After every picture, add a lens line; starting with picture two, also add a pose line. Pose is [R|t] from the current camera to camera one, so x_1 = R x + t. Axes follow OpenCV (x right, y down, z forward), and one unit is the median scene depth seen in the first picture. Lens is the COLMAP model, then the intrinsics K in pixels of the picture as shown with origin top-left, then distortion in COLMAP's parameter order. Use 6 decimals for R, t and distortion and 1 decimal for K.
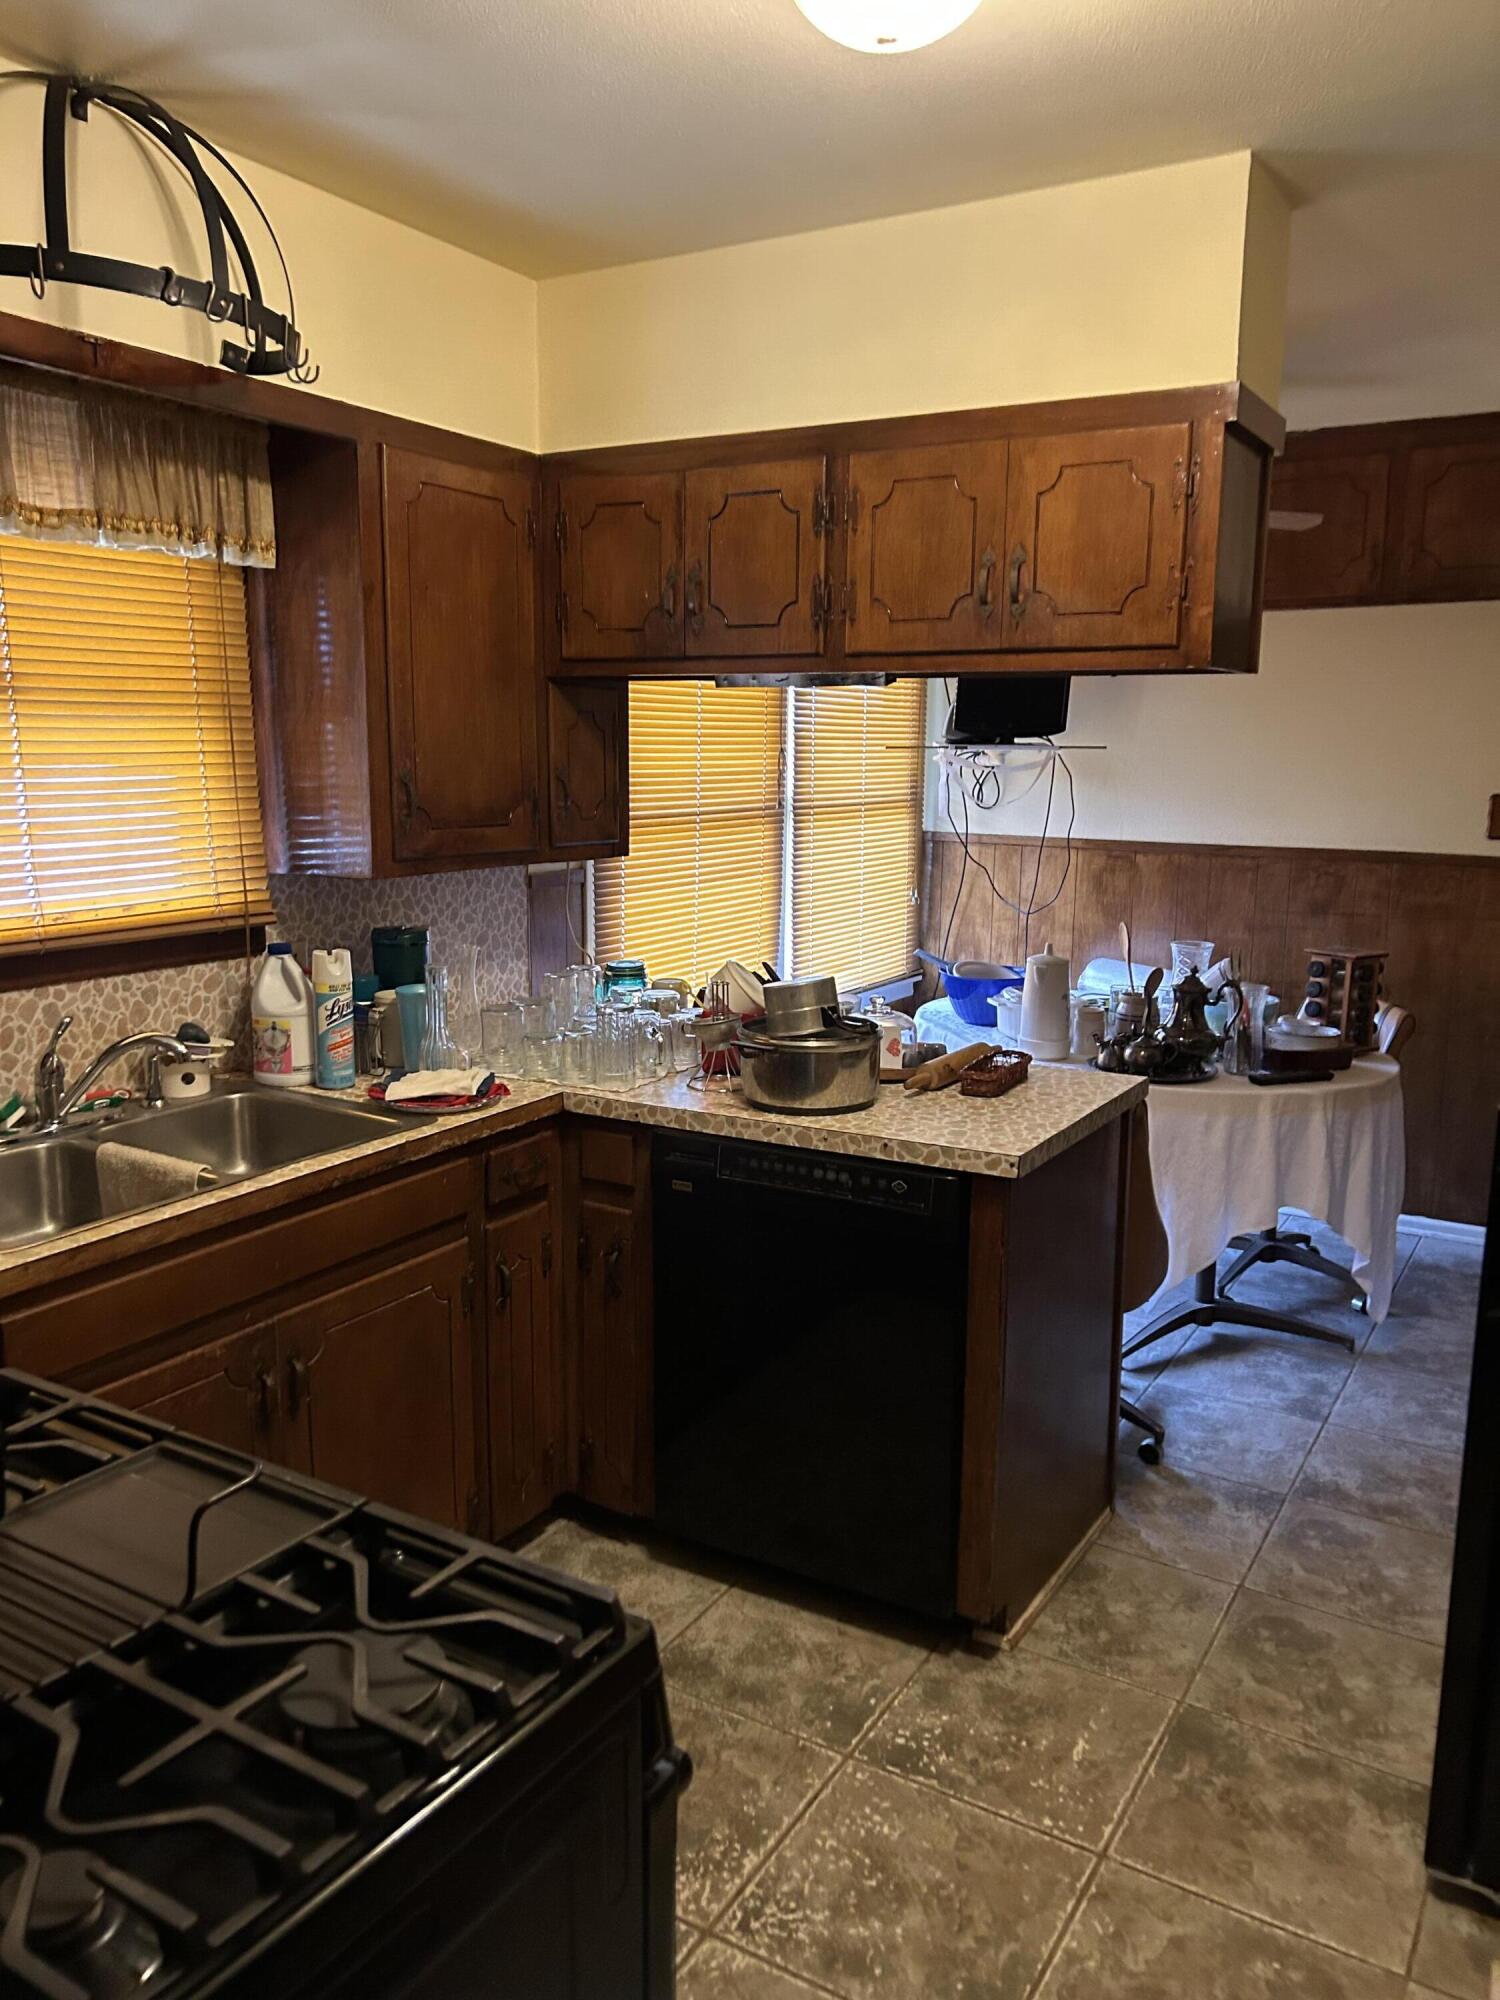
lens RADIAL K [[1494.1, 0, 754.6], [0, 1494.1, 999.5], [0, 0, 1]] dist [0.014972, 0.001243]
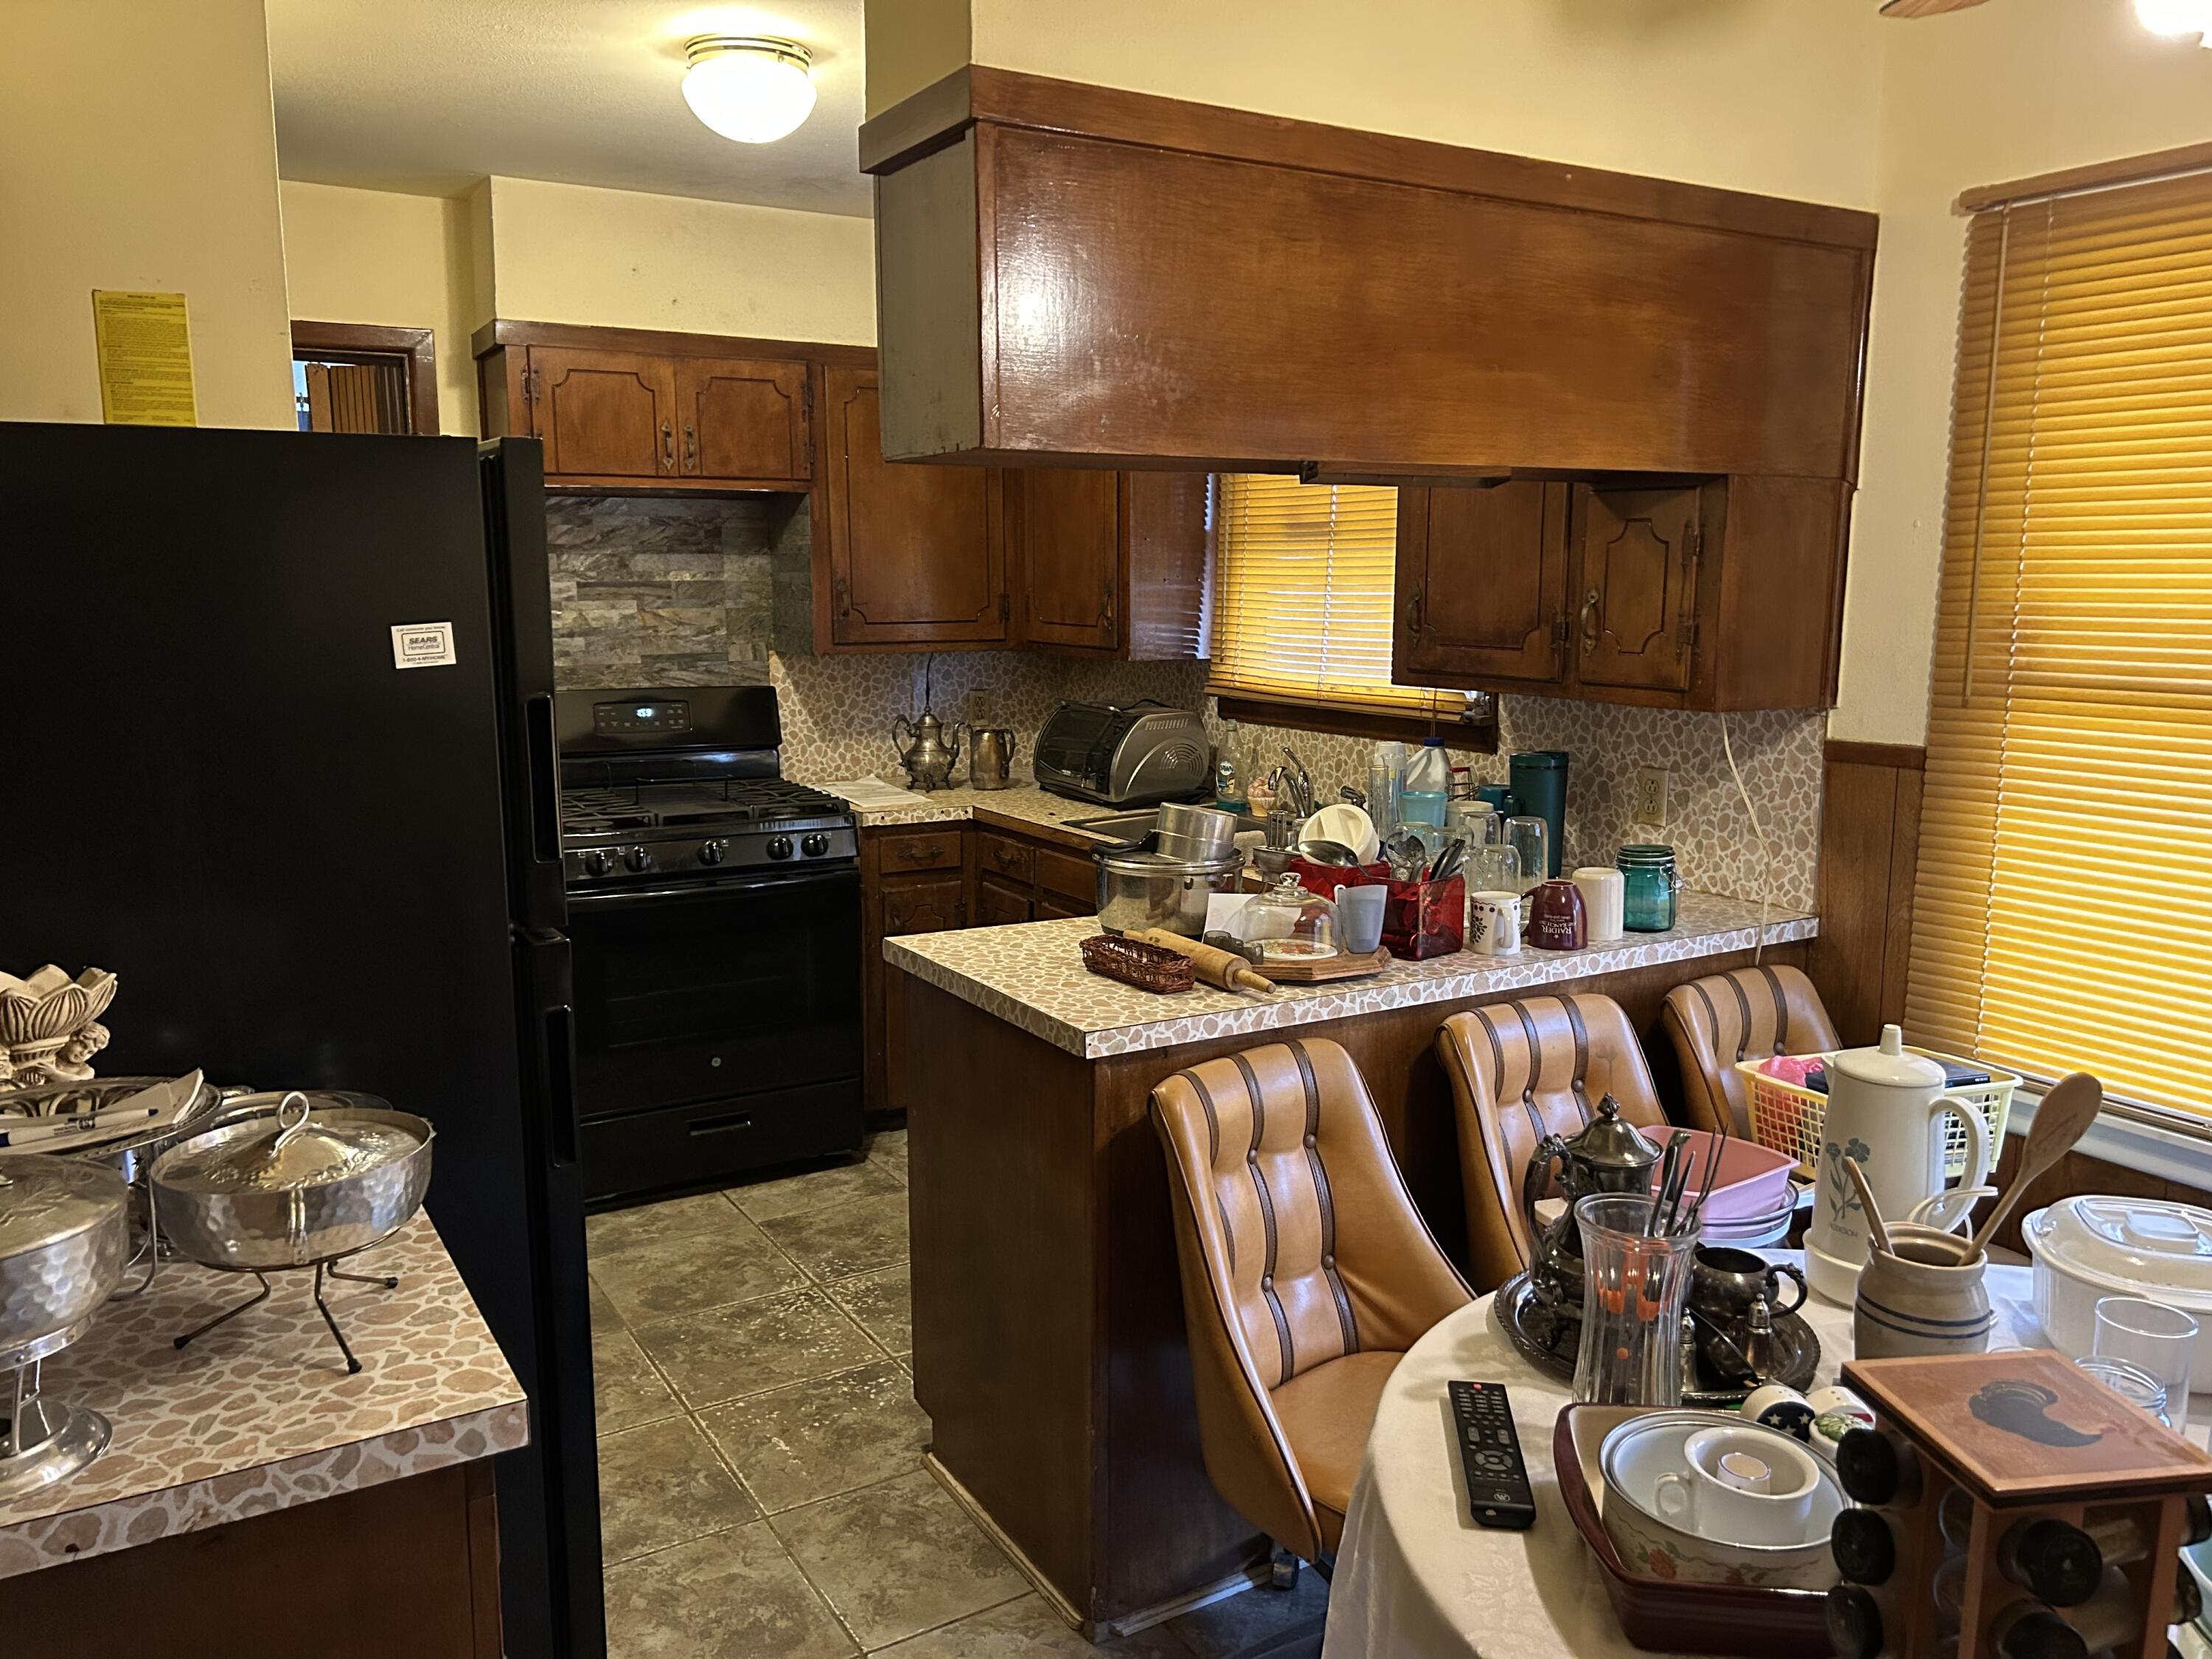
lens RADIAL K [[1652.4, 0, 1108.1], [0, 1652.4, 835.2], [0, 0, 1]] dist [0.014972, 0.001243]
pose [[-0.463772, 0.131682, -0.876114, 0.843447], [-0.150287, 0.962868, 0.224276, -0.193524], [0.873115, 0.235682, -0.426761, 1.216520]]
